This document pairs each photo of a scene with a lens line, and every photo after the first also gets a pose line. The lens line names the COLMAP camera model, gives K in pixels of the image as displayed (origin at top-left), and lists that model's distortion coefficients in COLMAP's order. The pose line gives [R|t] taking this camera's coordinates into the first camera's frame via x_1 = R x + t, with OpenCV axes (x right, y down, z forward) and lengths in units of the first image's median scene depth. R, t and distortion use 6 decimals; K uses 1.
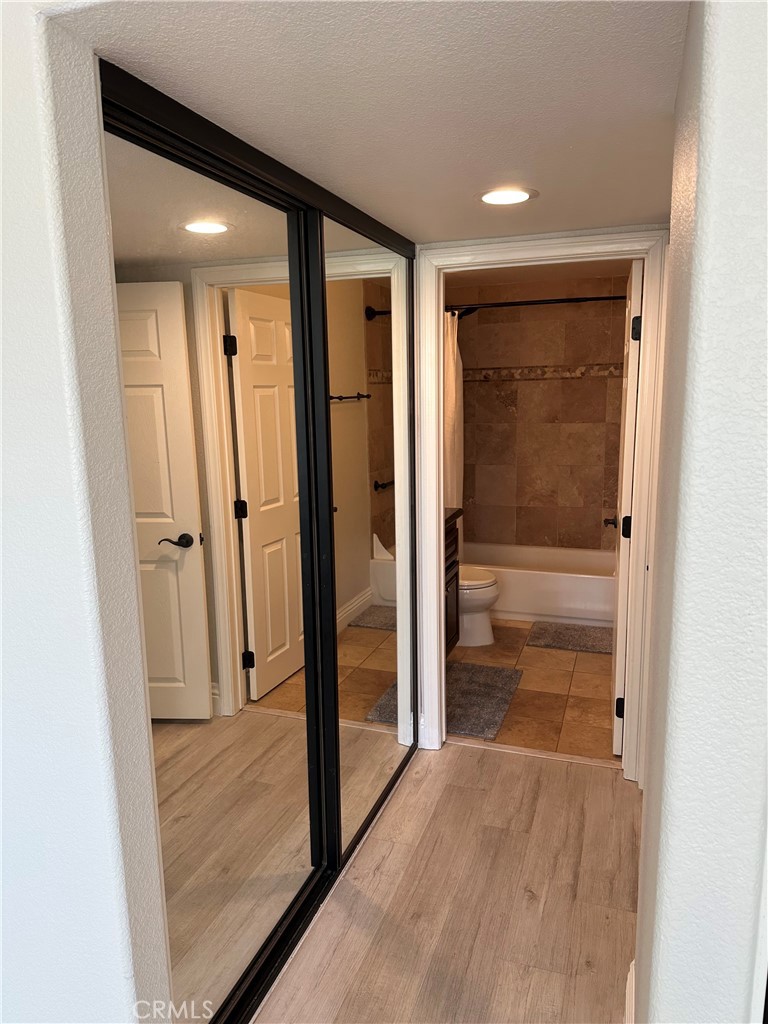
lens RADIAL K [[714.6, 0, 380.0], [0, 714.6, 516.4], [0, 0, 1]] dist [0.060671, -0.079504]
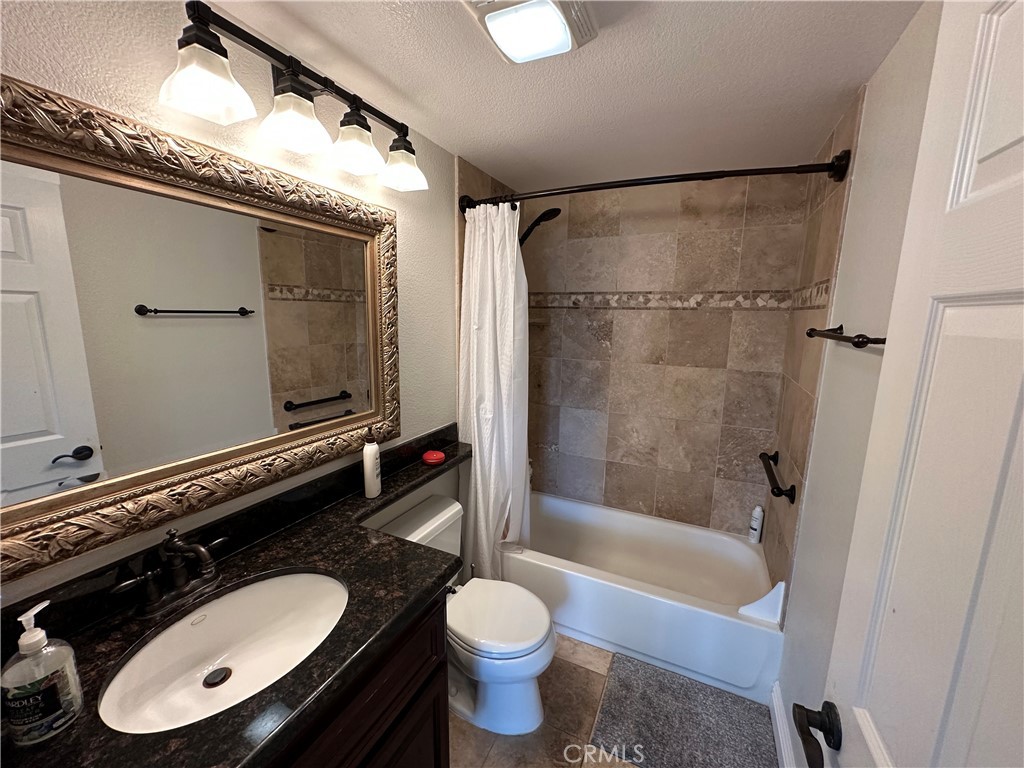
lens RADIAL K [[408.2, 0, 517.5], [0, 408.2, 378.5], [0, 0, 1]] dist [-0.010029, 0.003264]
pose [[0.994800, 0.053896, -0.086415, 0.129384], [-0.055697, 0.998275, -0.018559, -0.098086], [0.085266, 0.023276, 0.996086, 0.542166]]
